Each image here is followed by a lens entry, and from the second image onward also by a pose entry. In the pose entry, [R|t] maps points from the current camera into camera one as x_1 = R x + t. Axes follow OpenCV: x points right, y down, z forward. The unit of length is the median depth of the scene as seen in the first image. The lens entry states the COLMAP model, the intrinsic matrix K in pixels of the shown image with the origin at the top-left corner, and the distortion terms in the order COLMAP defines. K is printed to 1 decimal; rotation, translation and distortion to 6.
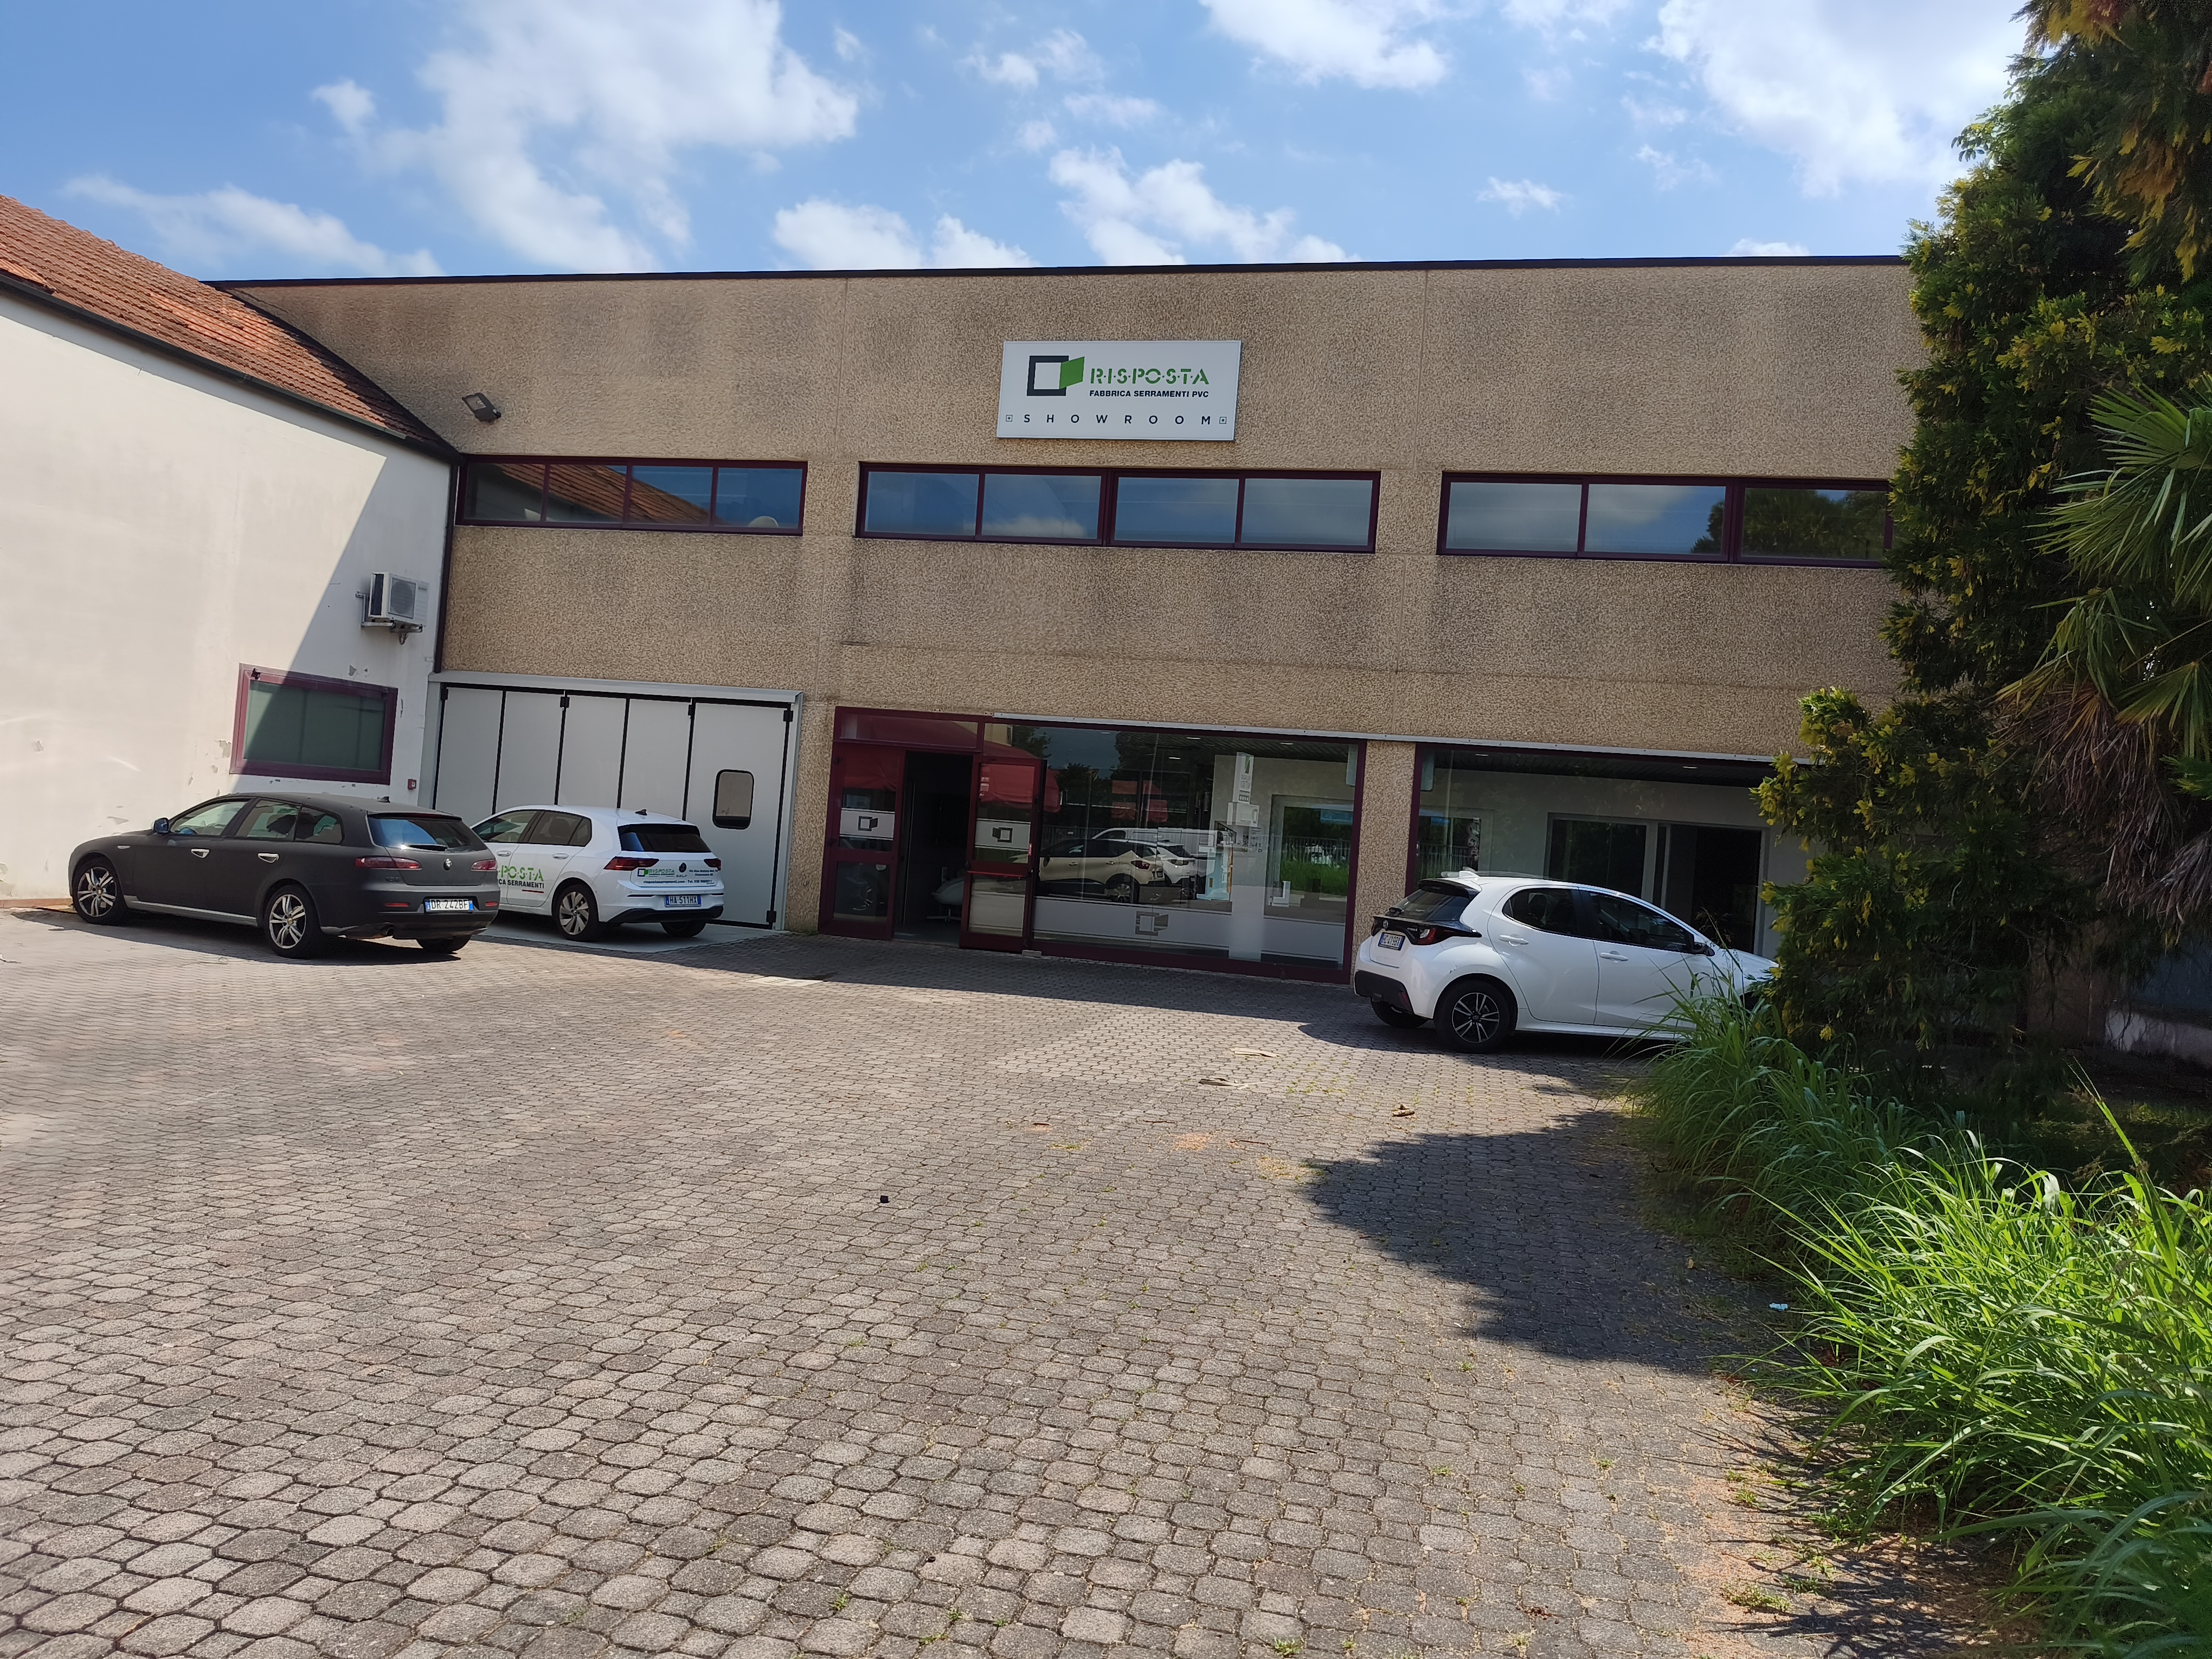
lens RADIAL K [[1490.6, 0, 1113.8], [0, 1490.6, 826.2], [0, 0, 1]] dist [0.044510, -0.046943]
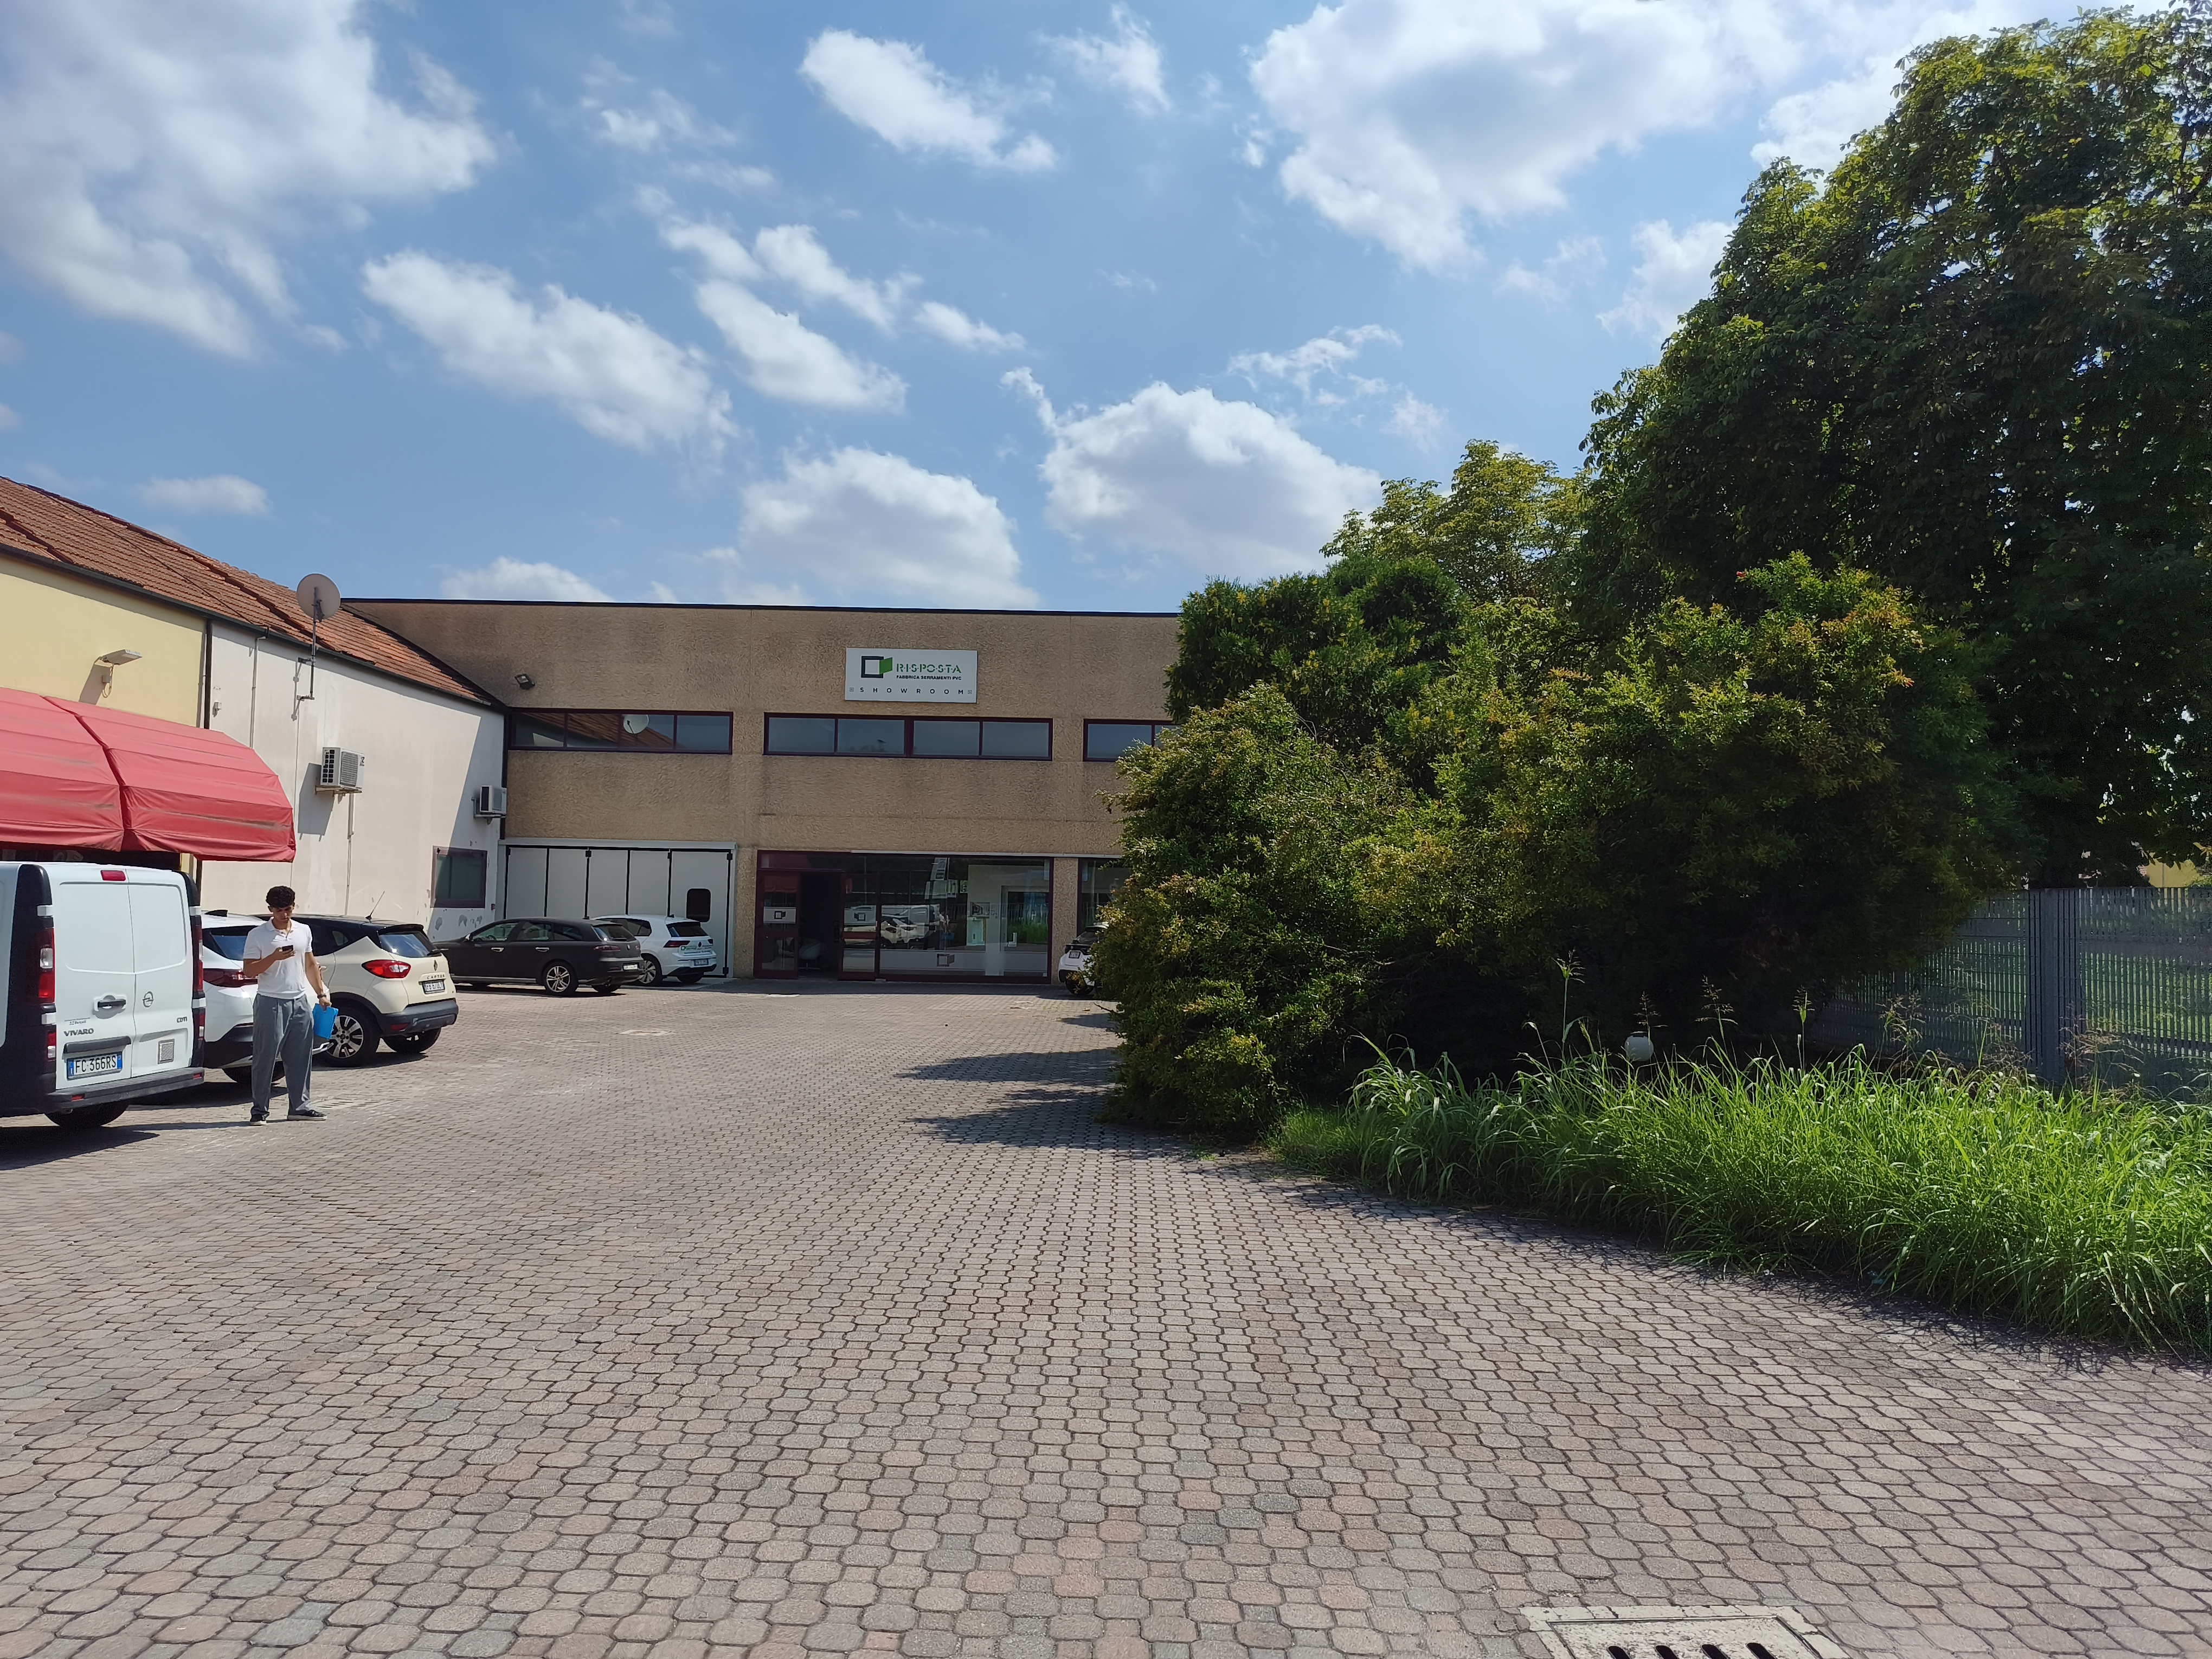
lens RADIAL K [[1524.7, 0, 1106.0], [0, 1524.7, 829.5], [0, 0, 1]] dist [-0.017111, 0.004749]
pose [[0.974416, -0.045985, 0.219997, -0.179644], [0.054057, 0.998062, -0.030811, -0.026227], [-0.218154, 0.041915, 0.975014, -0.858965]]
